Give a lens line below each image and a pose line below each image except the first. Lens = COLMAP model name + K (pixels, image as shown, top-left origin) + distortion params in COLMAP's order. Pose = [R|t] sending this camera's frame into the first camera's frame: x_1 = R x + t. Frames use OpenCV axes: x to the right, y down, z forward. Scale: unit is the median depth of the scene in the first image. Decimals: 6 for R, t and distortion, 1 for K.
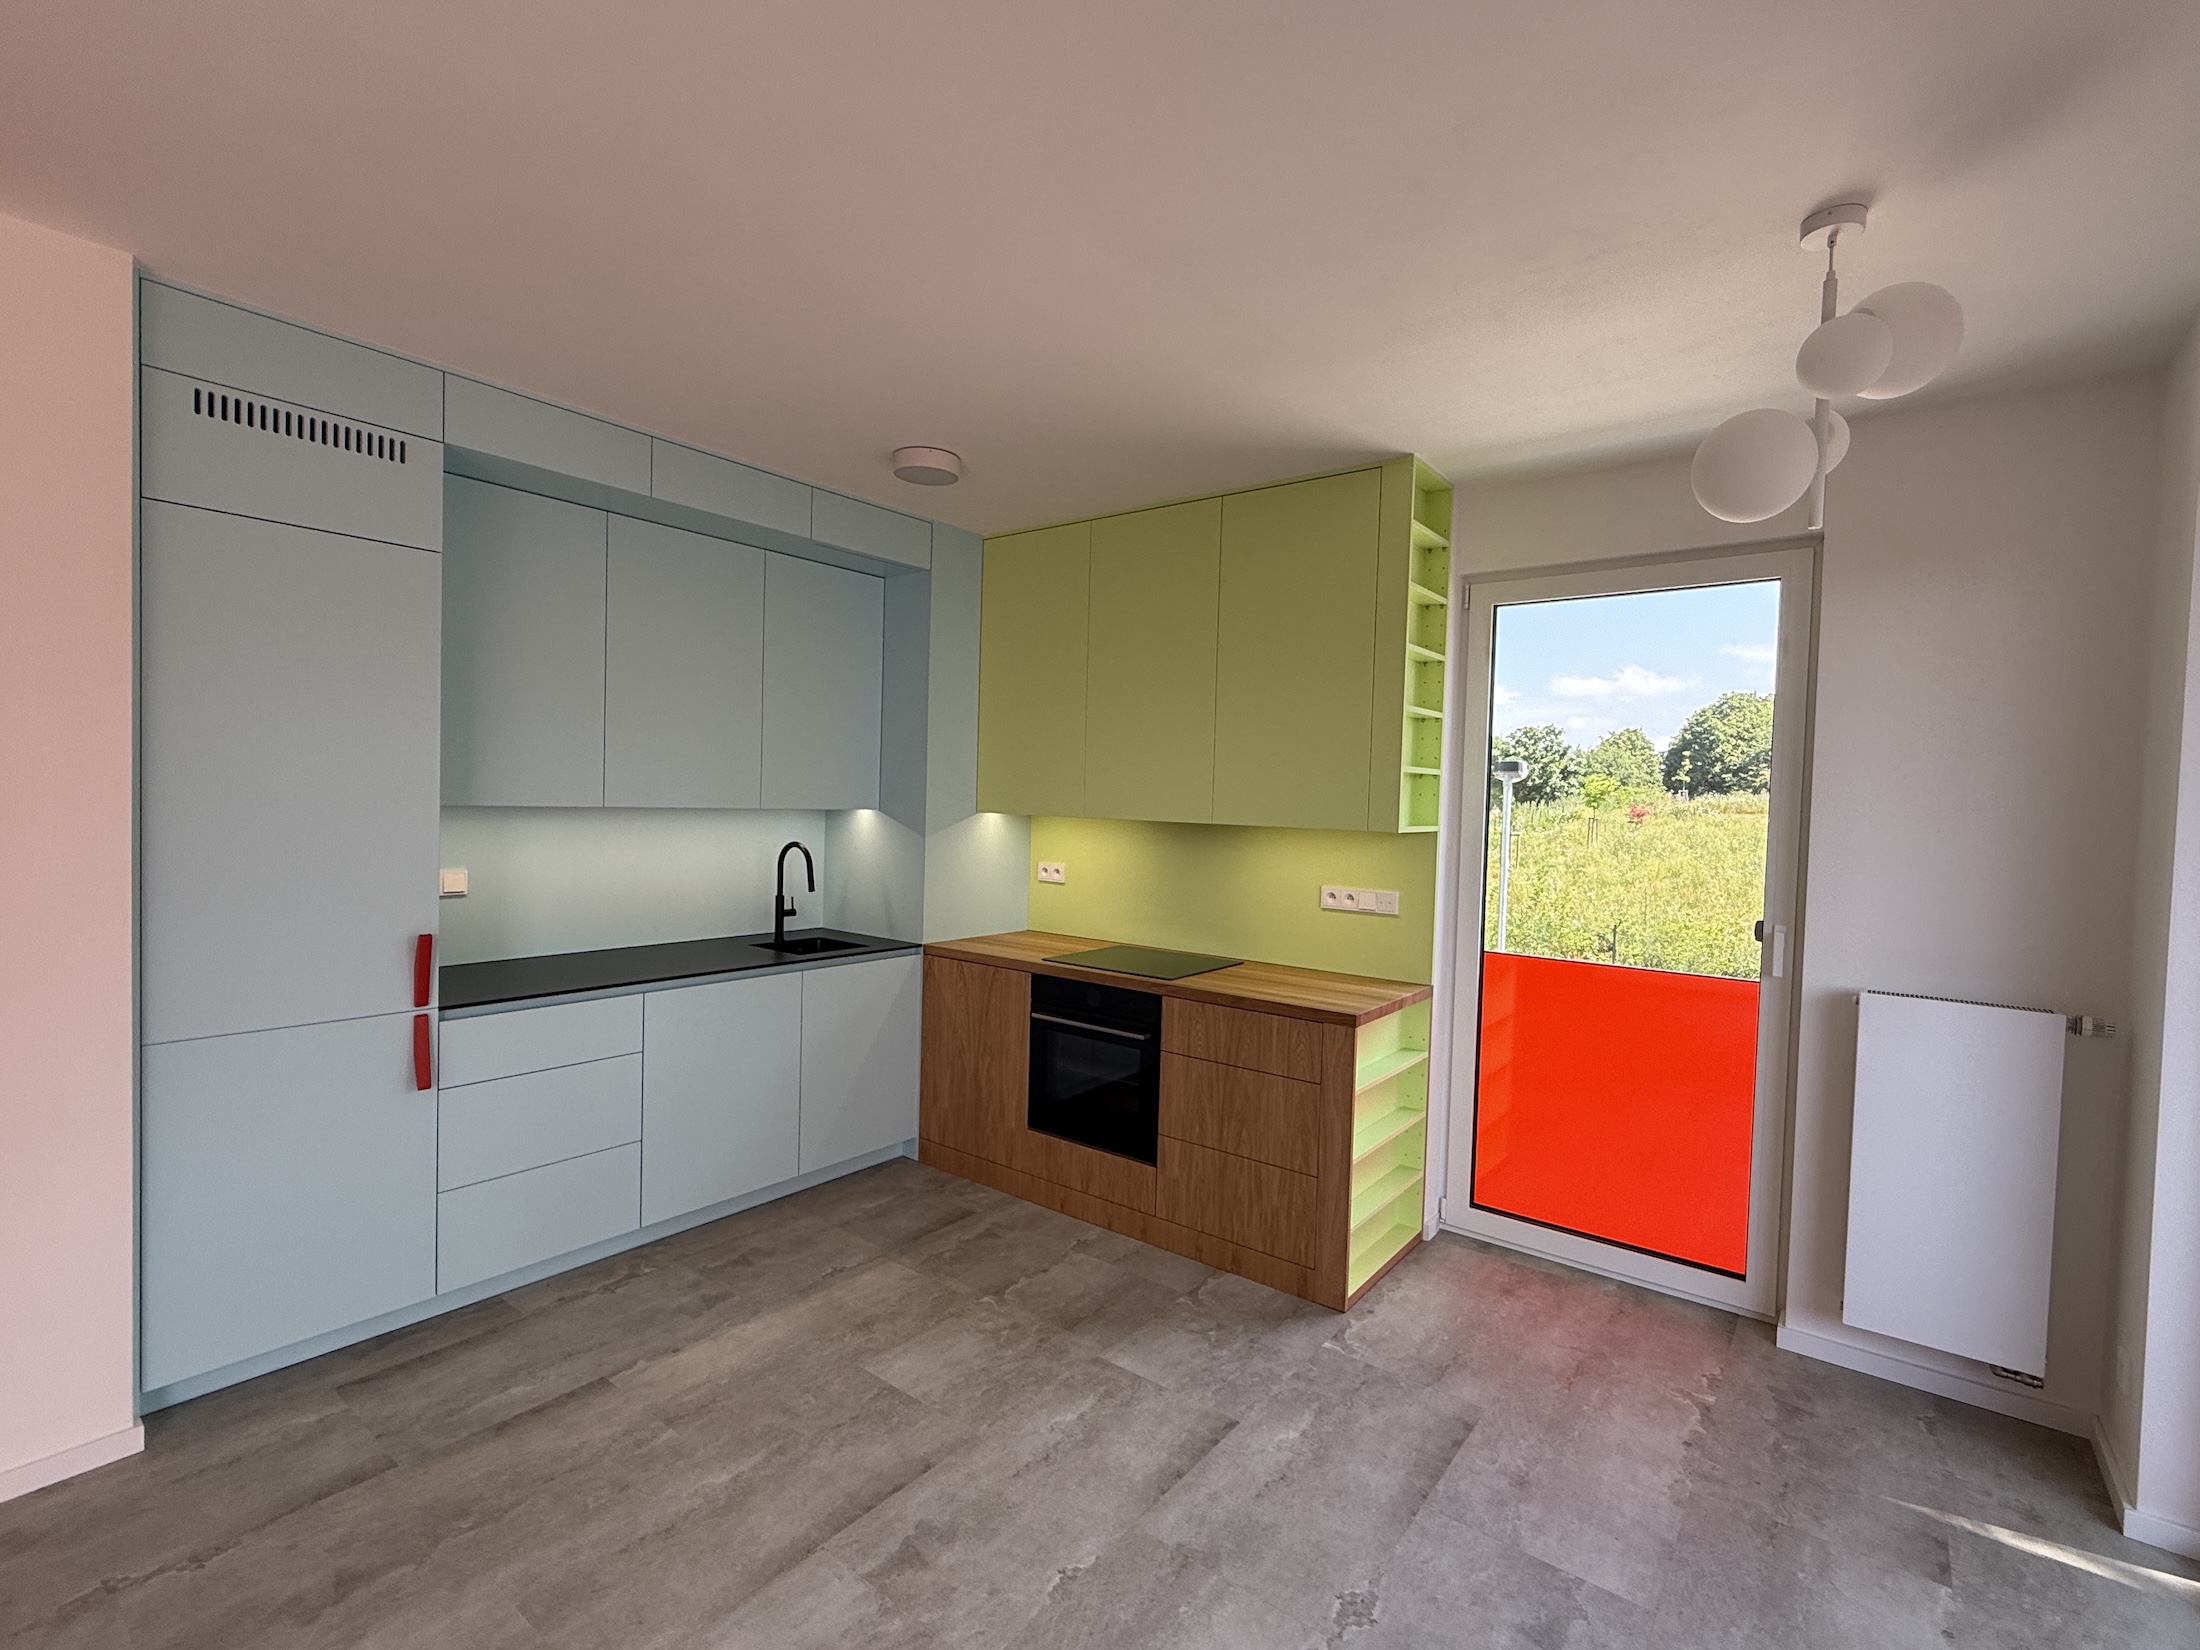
lens RADIAL K [[999.2, 0, 1101.7], [0, 999.2, 829.8], [0, 0, 1]] dist [-0.000382, 0.000380]
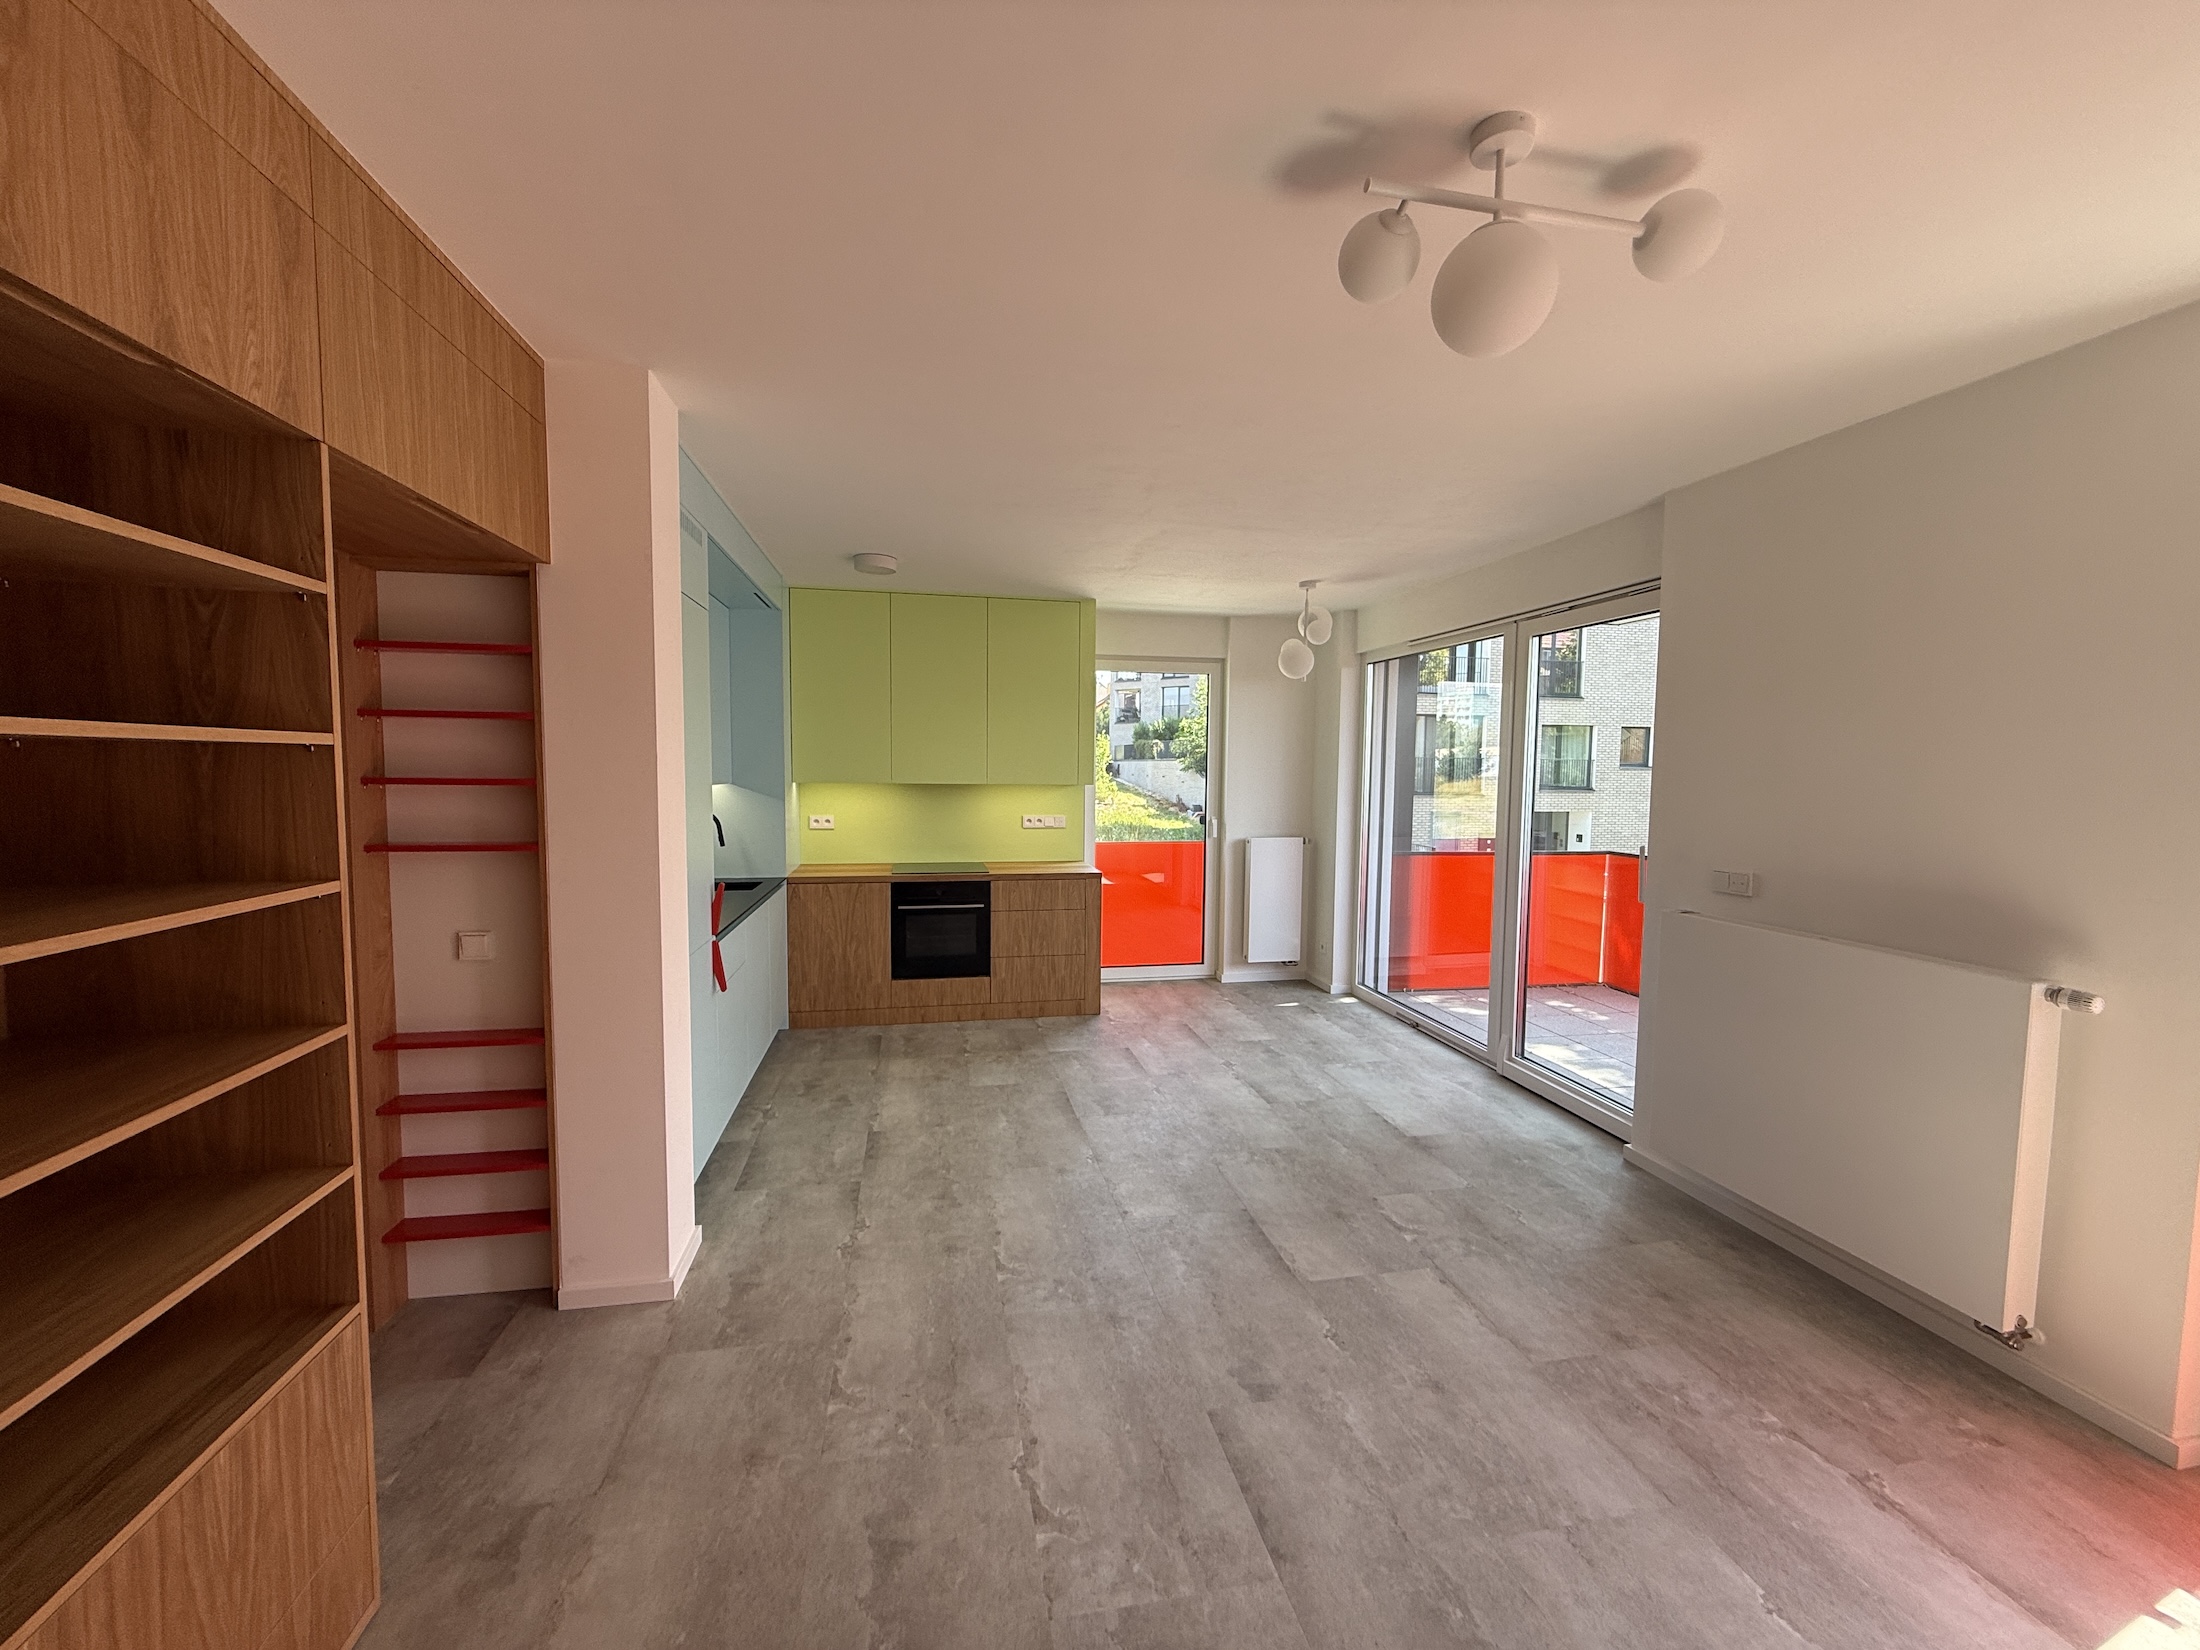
lens RADIAL K [[874.2, 0, 1095.6], [0, 874.2, 827.5], [0, 0, 1]] dist [-0.000969, 0.000485]
pose [[0.656027, -0.075711, 0.750931, -1.028491], [0.033587, 0.996899, 0.071168, -0.036649], [-0.753990, -0.021467, 0.656535, -0.178110]]
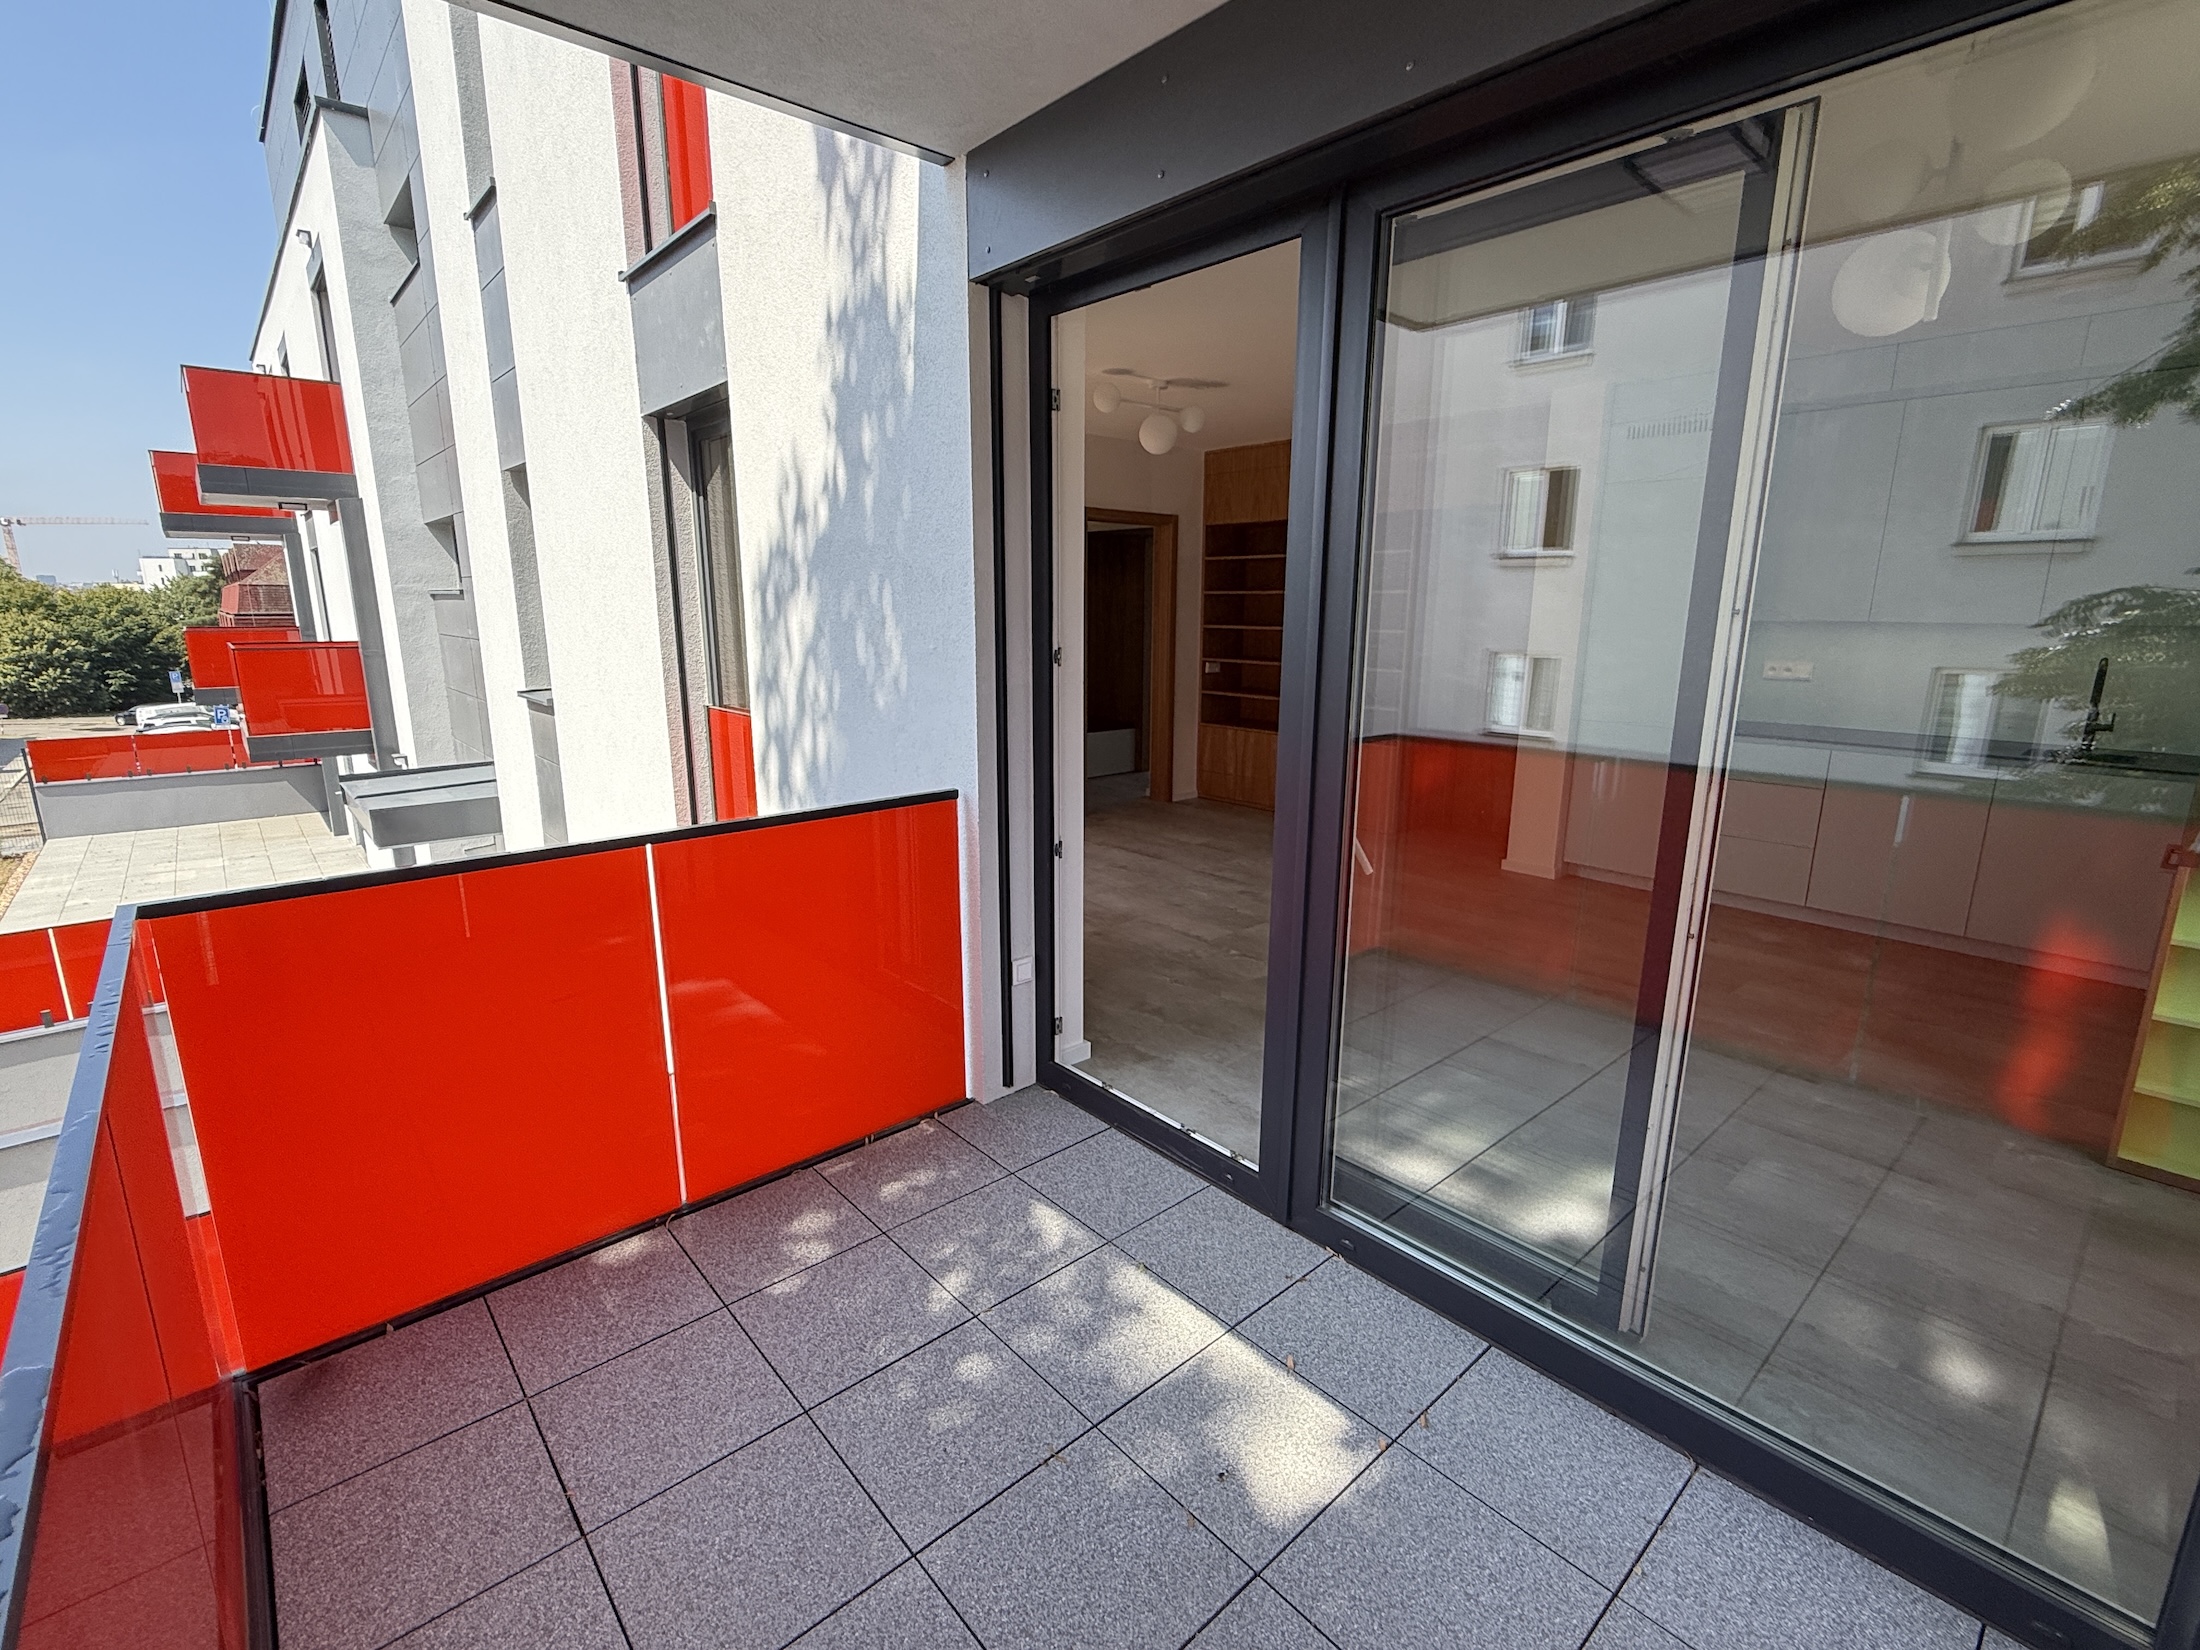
lens RADIAL K [[999.2, 0, 1101.7], [0, 999.2, 829.8], [0, 0, 1]] dist [-0.000382, 0.000380]
pose [[-0.185819, 0.188757, -0.964283, 1.152777], [-0.040403, 0.979077, 0.199439, 0.027804], [0.981753, 0.076020, -0.174305, 0.208658]]
